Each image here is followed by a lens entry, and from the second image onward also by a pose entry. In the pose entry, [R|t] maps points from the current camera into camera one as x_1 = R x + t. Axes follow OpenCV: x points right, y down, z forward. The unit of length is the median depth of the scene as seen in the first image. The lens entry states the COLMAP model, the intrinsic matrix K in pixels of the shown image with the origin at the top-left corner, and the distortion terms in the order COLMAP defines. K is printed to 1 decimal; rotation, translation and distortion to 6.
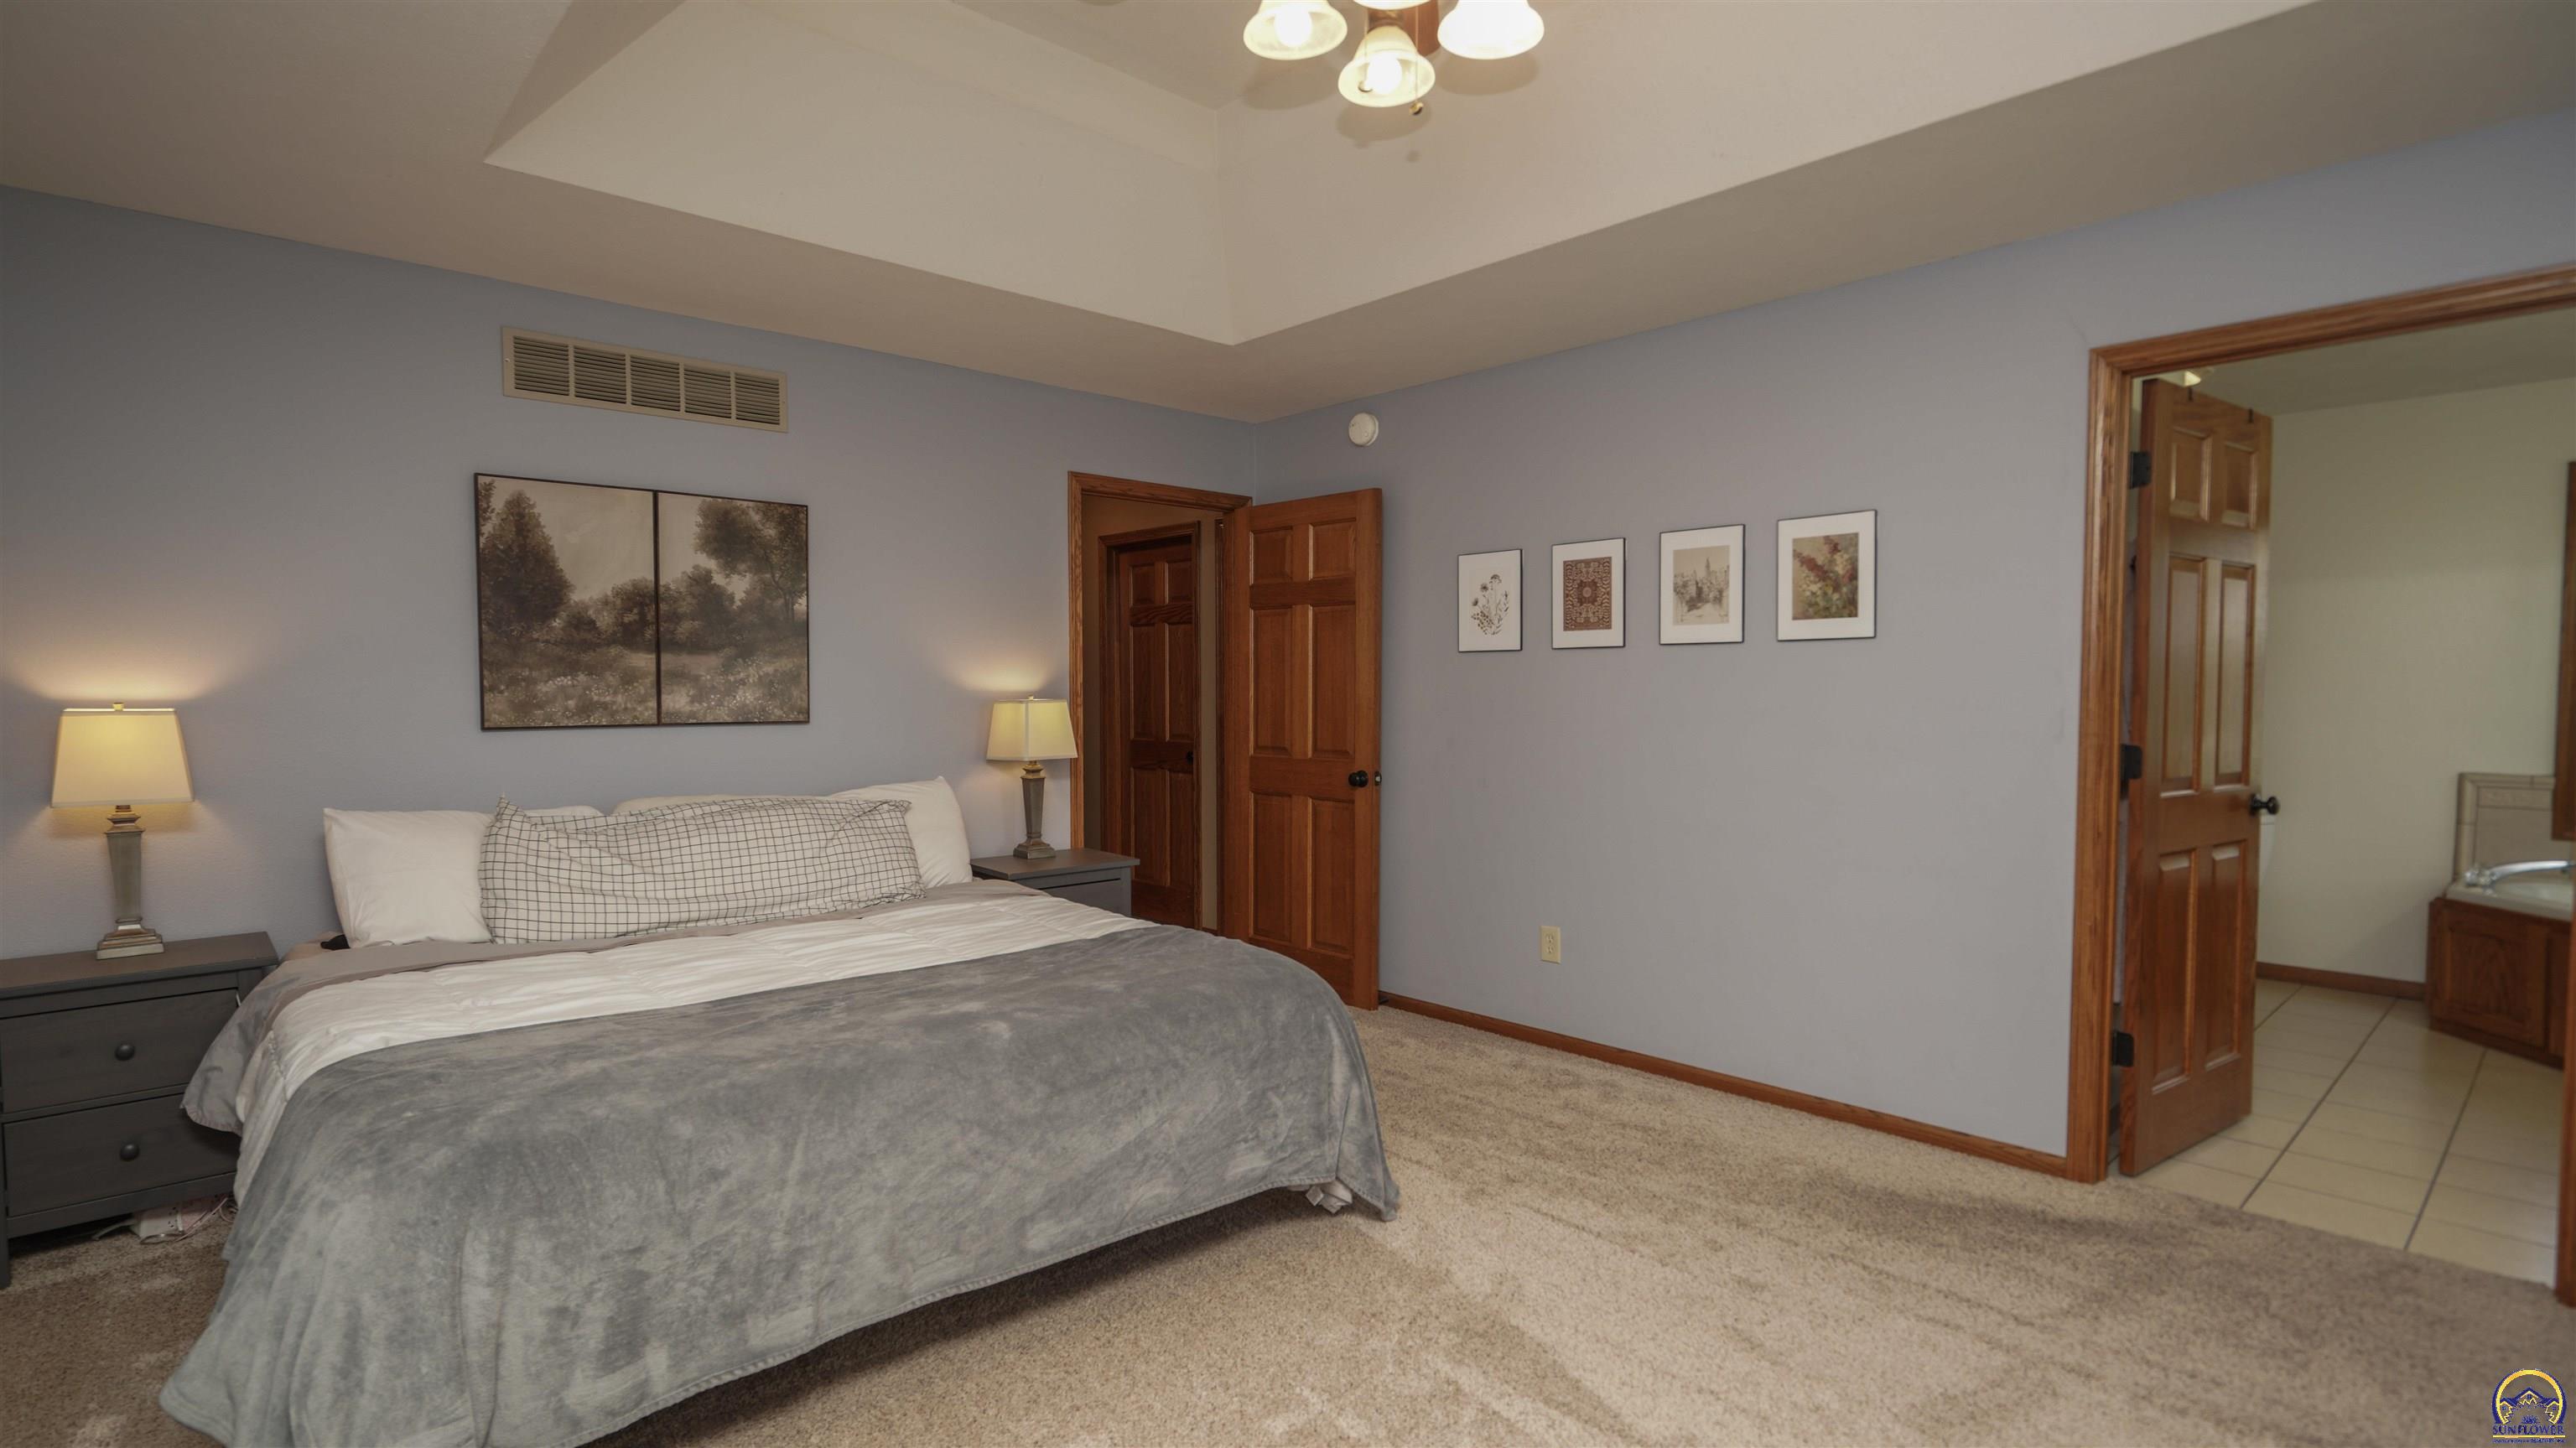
lens RADIAL K [[1240.6, 0, 1292.0], [0, 1240.6, 747.9], [0, 0, 1]] dist [0.001219, 0.000540]
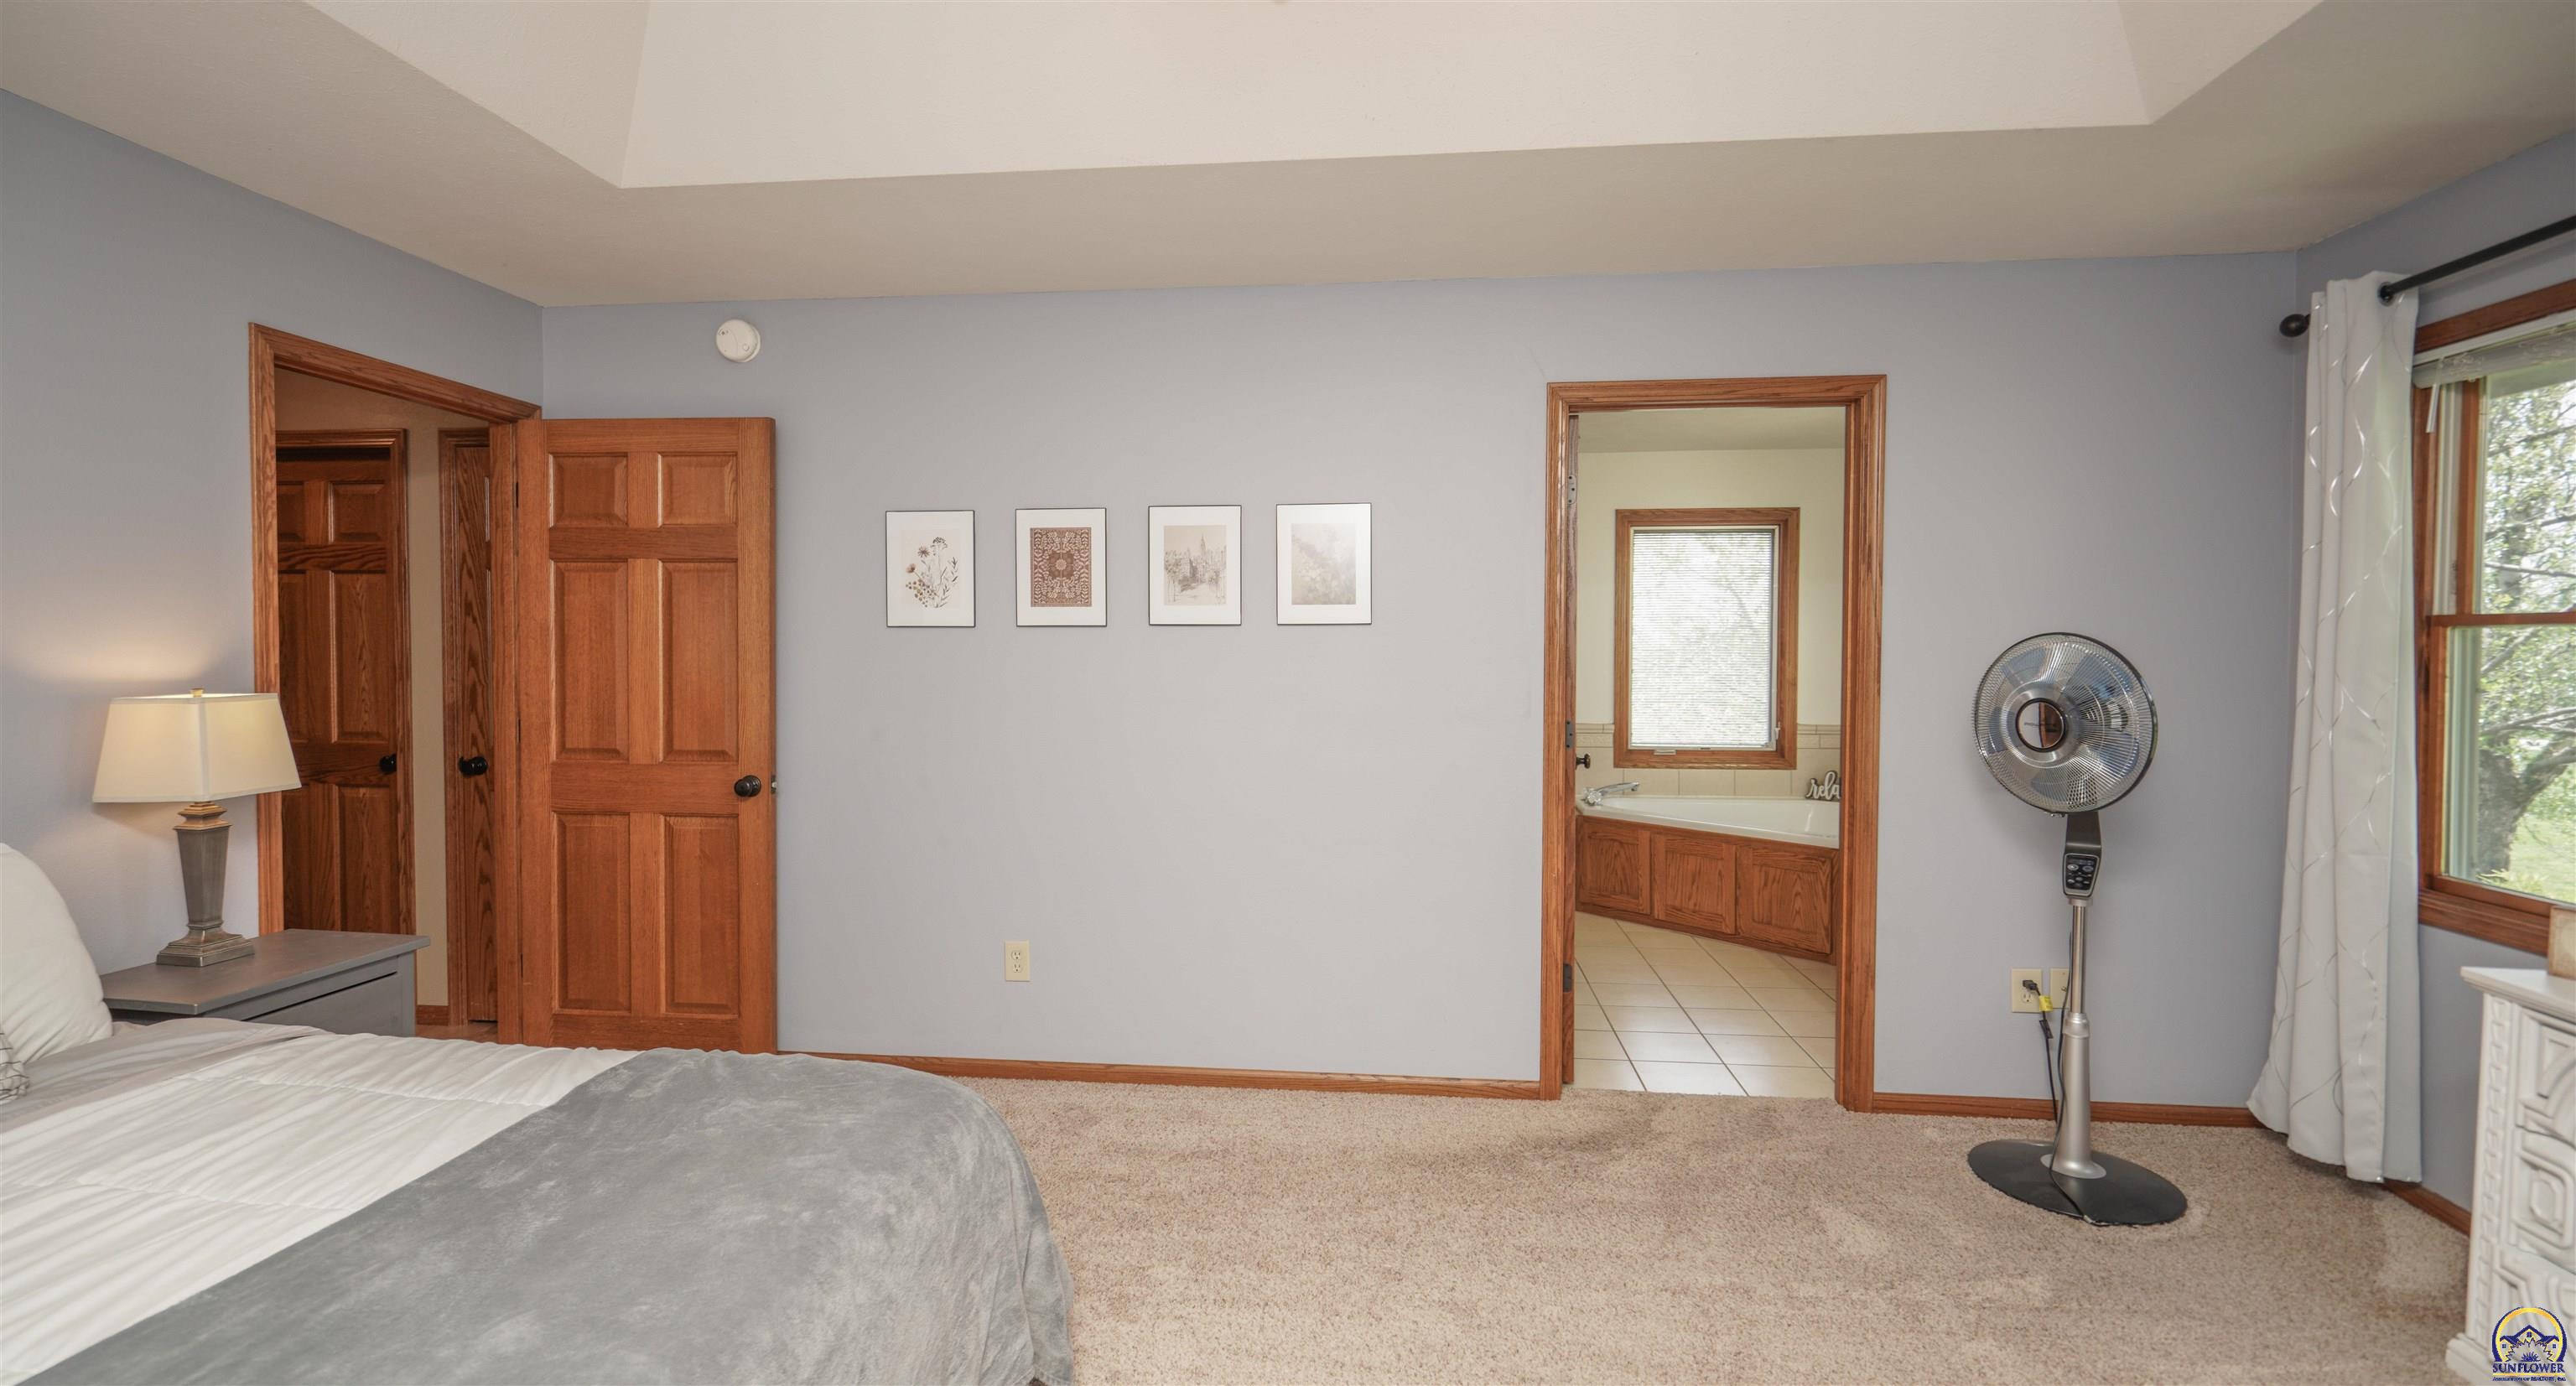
lens RADIAL K [[1162.6, 0, 1280.0], [0, 1162.6, 682.5], [0, 0, 1]] dist [-0.001495, -0.000157]
pose [[0.751313, -0.014658, 0.659783, -0.229374], [0.028317, 0.999549, -0.010039, -0.030587], [-0.659338, 0.026225, 0.751389, 0.298507]]
